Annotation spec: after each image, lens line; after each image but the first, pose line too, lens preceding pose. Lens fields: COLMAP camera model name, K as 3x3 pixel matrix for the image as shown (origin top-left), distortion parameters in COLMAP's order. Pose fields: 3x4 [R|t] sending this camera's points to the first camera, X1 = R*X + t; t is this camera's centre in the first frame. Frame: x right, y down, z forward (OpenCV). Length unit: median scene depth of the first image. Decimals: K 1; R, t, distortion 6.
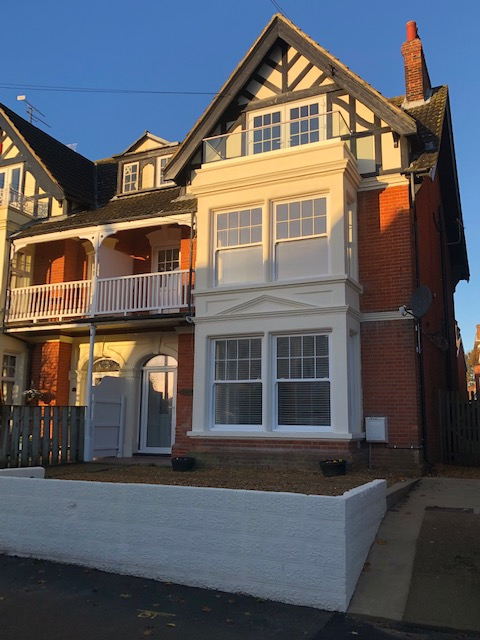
lens RADIAL K [[593.0, 0, 240.4], [0, 593.0, 319.7], [0, 0, 1]] dist [0.006954, 0.000000]
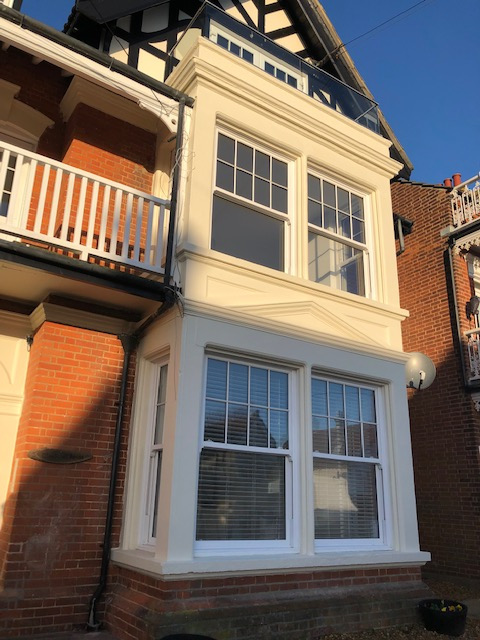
lens RADIAL K [[528.1, 0, 239.6], [0, 528.1, 320.0], [0, 0, 1]] dist [-0.001717, -0.001009]
pose [[0.525369, 0.283963, 0.802092, -0.418334], [-0.170124, 0.958690, -0.227972, 0.109107], [-0.833693, -0.016686, 0.551975, 0.805052]]
